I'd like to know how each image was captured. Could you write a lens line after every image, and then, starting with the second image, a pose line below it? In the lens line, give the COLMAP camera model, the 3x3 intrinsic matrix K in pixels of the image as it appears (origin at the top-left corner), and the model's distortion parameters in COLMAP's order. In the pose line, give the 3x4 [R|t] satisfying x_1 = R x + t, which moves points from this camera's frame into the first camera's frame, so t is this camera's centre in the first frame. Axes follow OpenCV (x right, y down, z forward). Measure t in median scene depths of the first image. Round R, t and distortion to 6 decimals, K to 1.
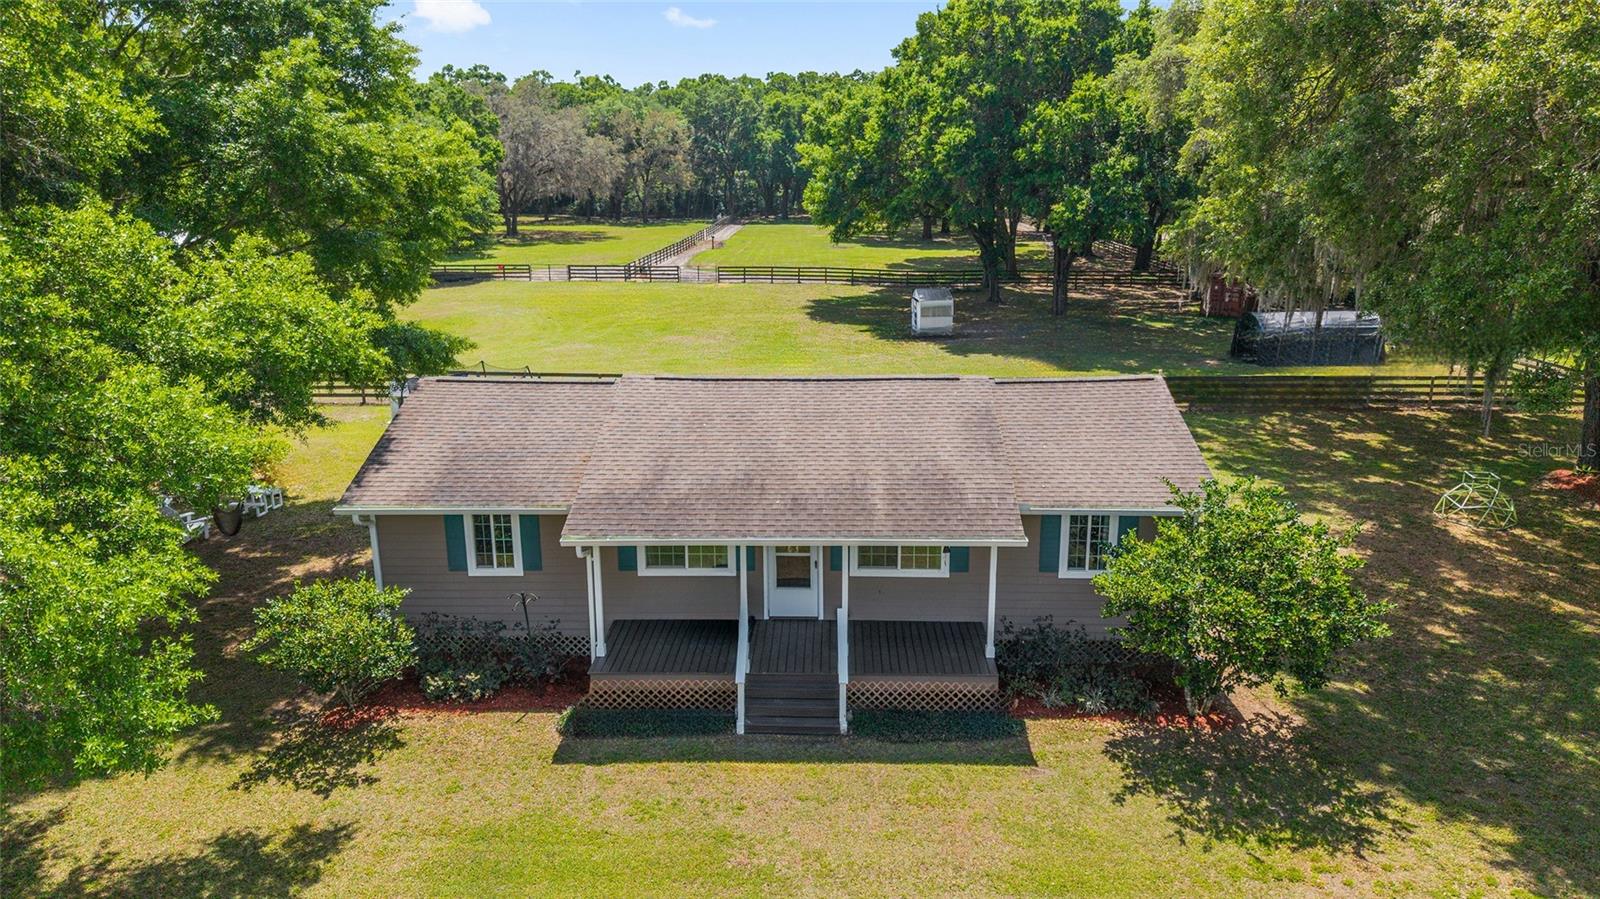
lens RADIAL K [[1064.6, 0, 790.6], [0, 1064.6, 439.4], [0, 0, 1]] dist [0.034694, -0.029951]
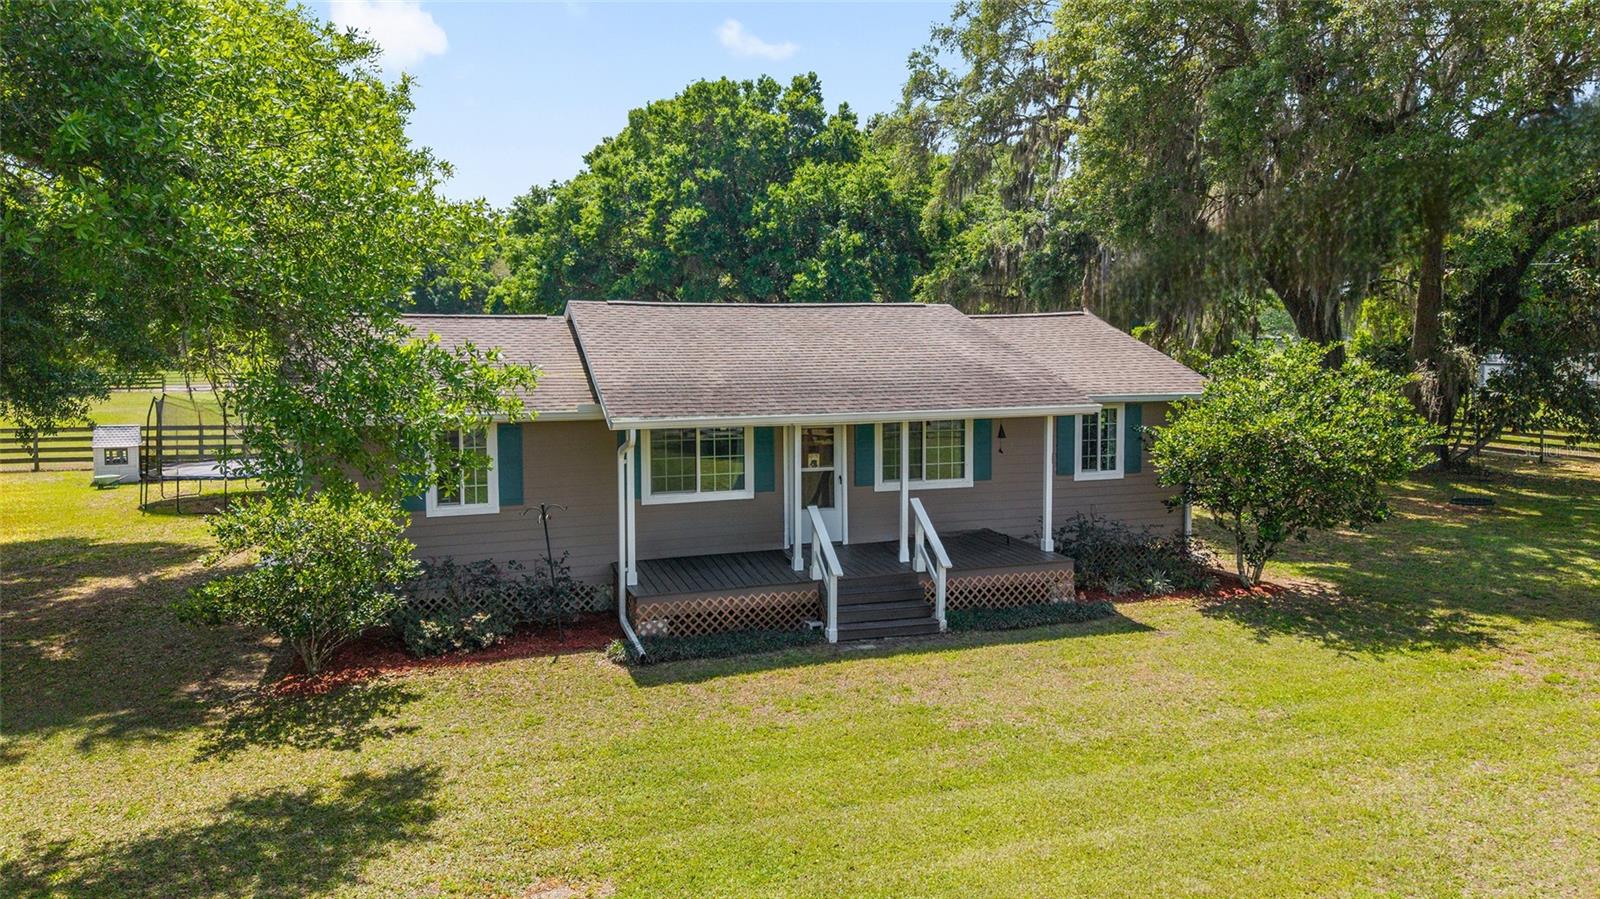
lens RADIAL K [[1064.6, 0, 784.8], [0, 1064.6, 420.7], [0, 0, 1]] dist [0.034694, -0.029951]
pose [[0.942152, -0.024628, 0.334281, -0.344826], [0.076814, 0.986620, -0.143808, 0.209623], [-0.326266, 0.161166, 0.931437, 0.184695]]
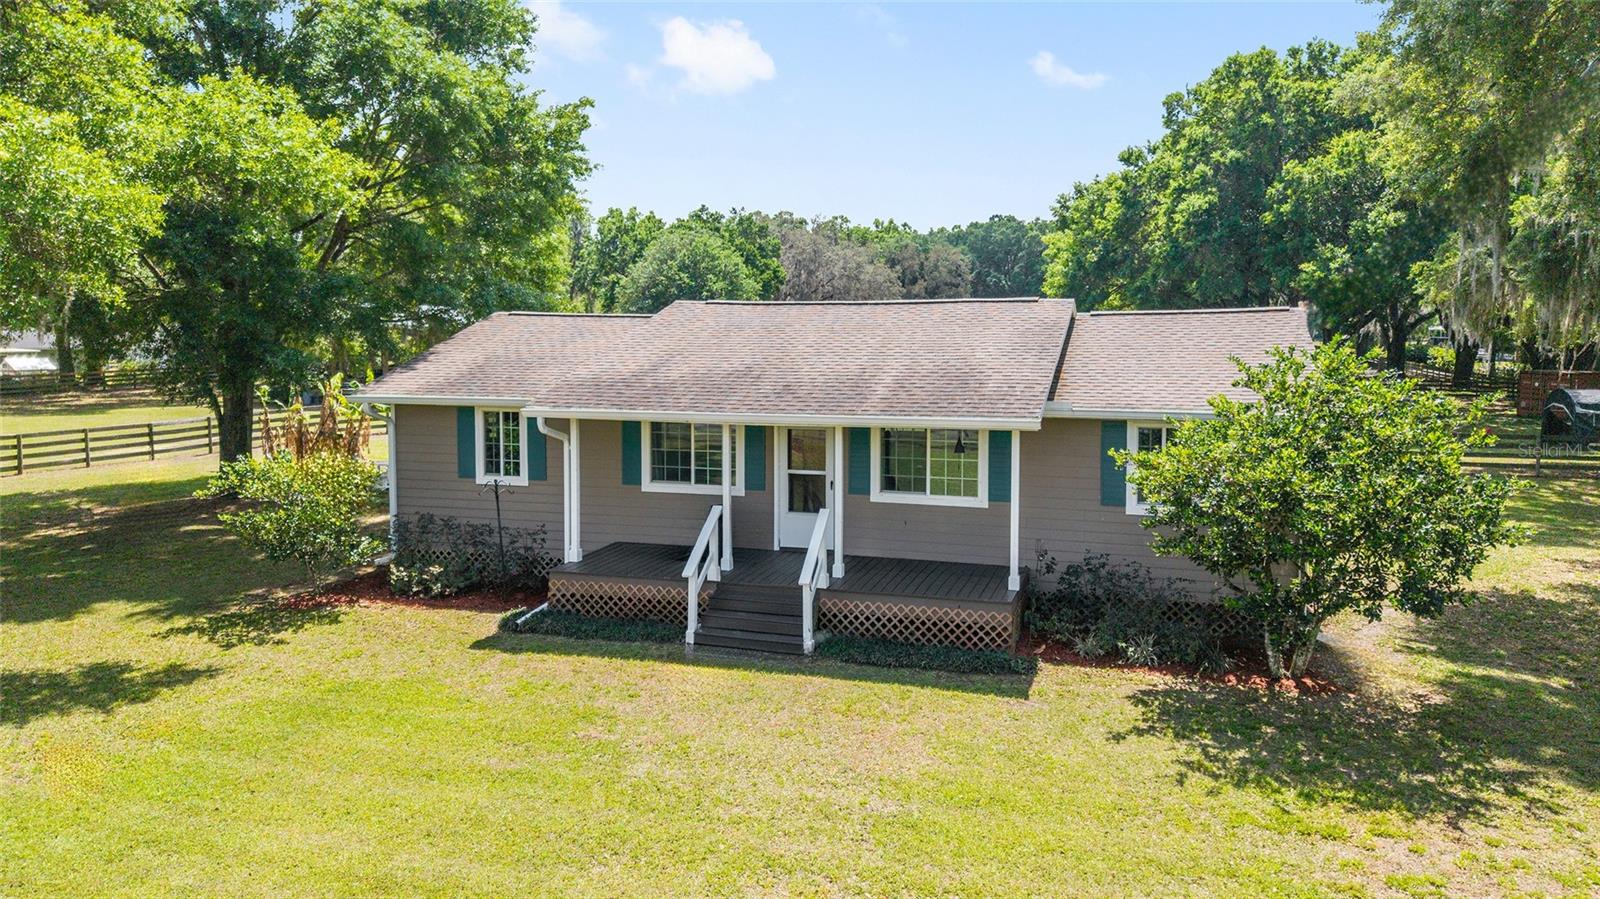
lens RADIAL K [[1064.6, 0, 809.2], [0, 1064.6, 398.0], [0, 0, 1]] dist [0.034694, -0.029951]
pose [[0.966357, 0.024494, -0.256037, 0.241497], [-0.068545, 0.983980, -0.164576, 0.206072], [0.247904, 0.176589, 0.952554, 0.180586]]
